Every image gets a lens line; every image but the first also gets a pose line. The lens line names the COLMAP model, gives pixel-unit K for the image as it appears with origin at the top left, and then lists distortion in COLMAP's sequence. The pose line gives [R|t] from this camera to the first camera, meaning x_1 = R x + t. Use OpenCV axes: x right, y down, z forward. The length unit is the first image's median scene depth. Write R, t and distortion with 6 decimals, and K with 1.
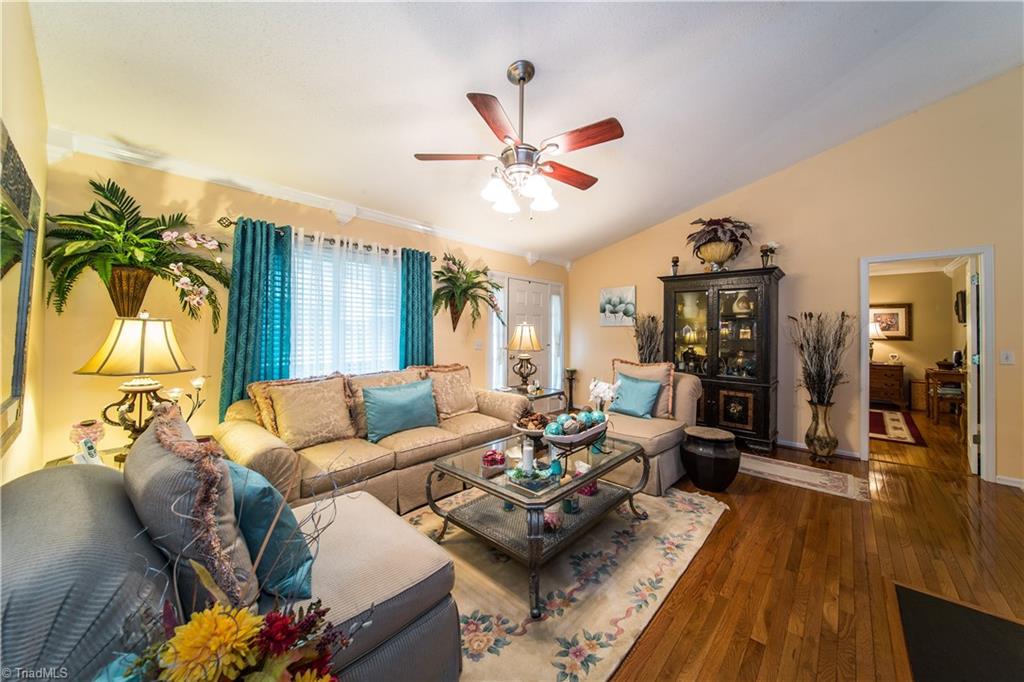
lens RADIAL K [[367.0, 0, 523.3], [0, 367.0, 335.7], [0, 0, 1]] dist [-0.000210, 0.000015]
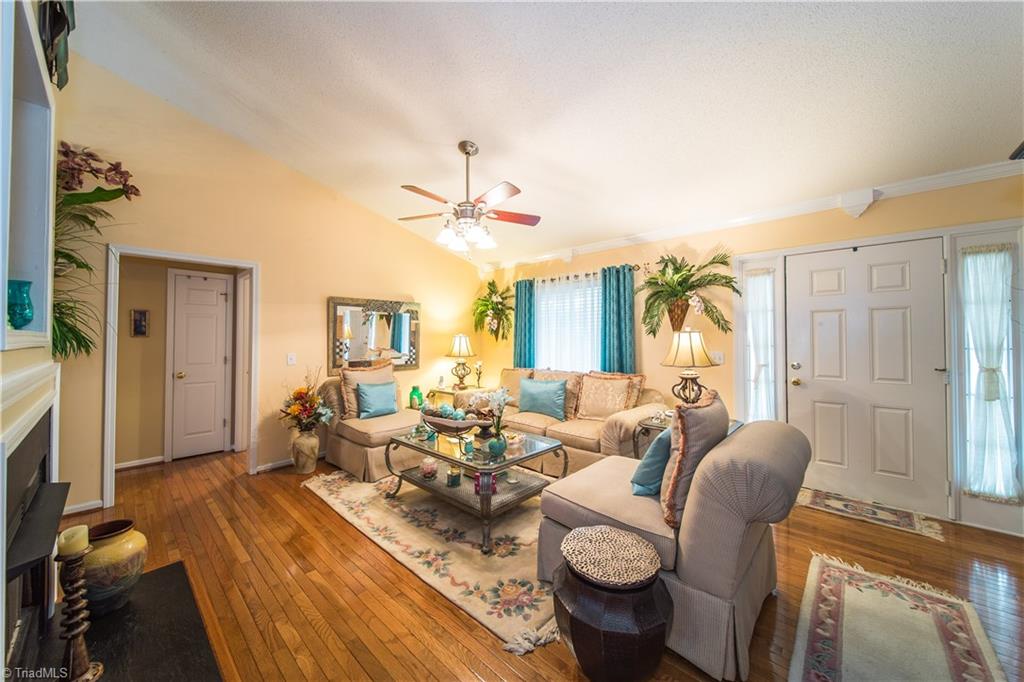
lens RADIAL K [[367.0, 0, 523.3], [0, 367.0, 335.7], [0, 0, 1]] dist [-0.000210, 0.000015]
pose [[-0.001678, -0.004123, -0.999990, 0.945375], [-0.002227, 0.999989, -0.004119, -0.020967], [0.999996, 0.002220, -0.001687, 0.842679]]
